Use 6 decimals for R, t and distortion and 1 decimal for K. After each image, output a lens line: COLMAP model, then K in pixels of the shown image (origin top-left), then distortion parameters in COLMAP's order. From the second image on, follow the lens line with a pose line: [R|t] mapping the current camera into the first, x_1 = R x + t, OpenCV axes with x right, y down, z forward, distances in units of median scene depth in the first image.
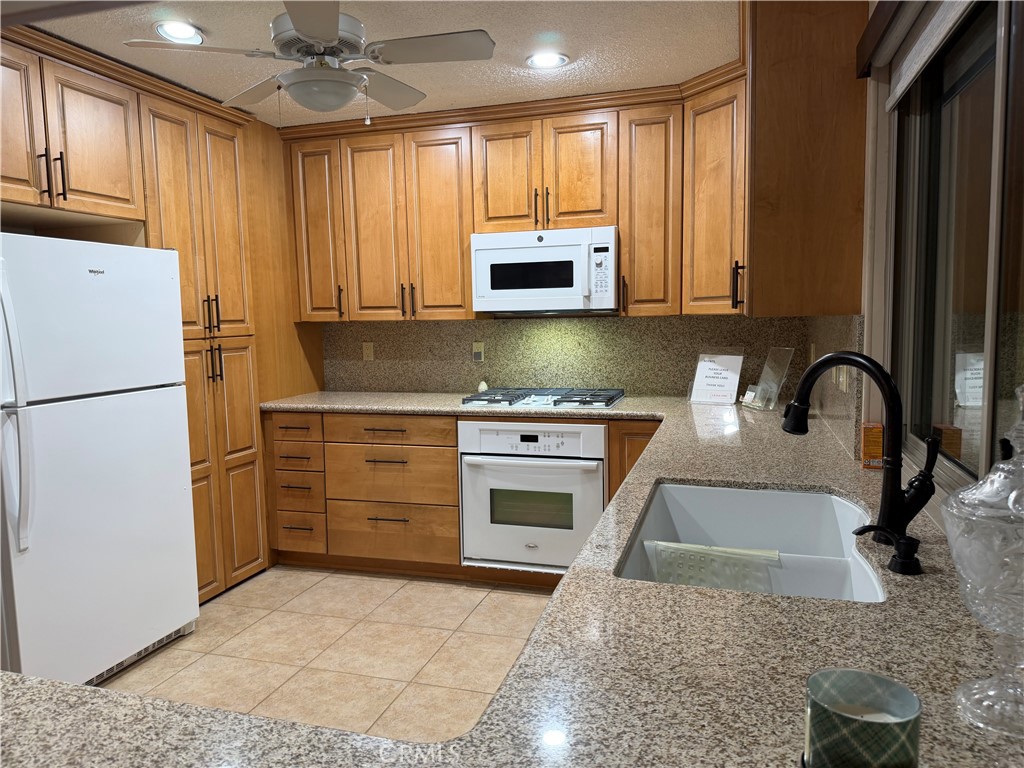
lens RADIAL K [[715.6, 0, 503.4], [0, 715.6, 390.3], [0, 0, 1]] dist [0.053802, -0.091449]
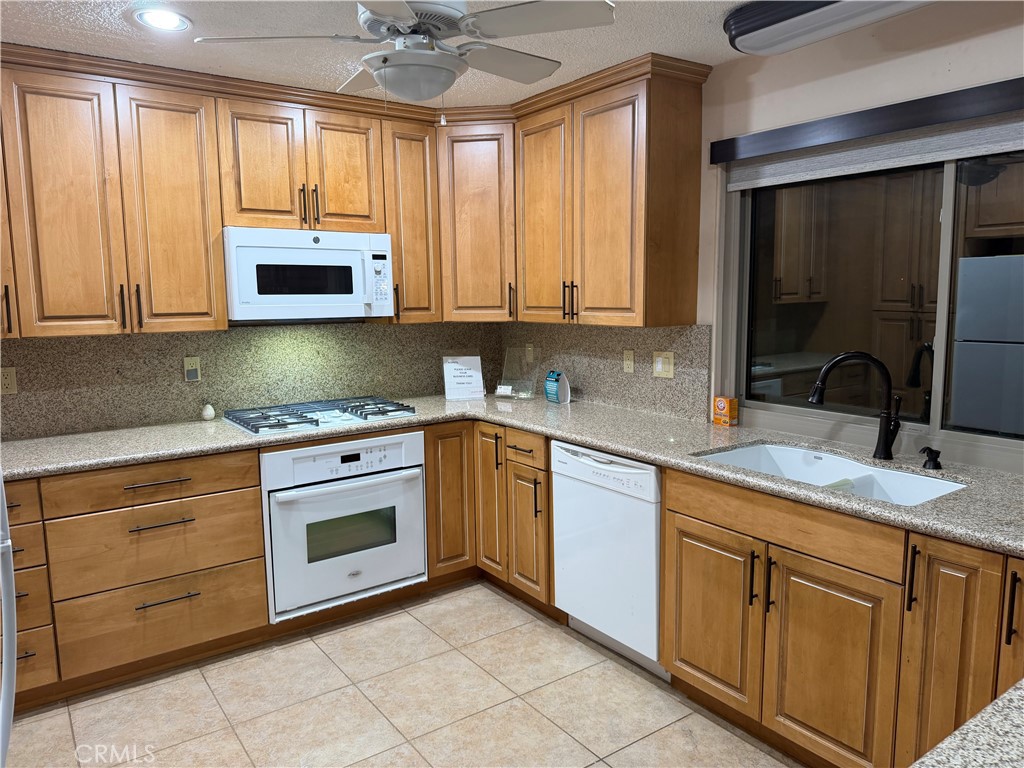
lens RADIAL K [[715.6, 0, 564.2], [0, 715.6, 379.3], [0, 0, 1]] dist [0.053802, -0.091449]
pose [[0.571667, -0.085874, 0.815979, -0.526531], [0.082433, 0.995487, 0.047013, -0.052625], [-0.816334, 0.040388, 0.576166, 0.221662]]
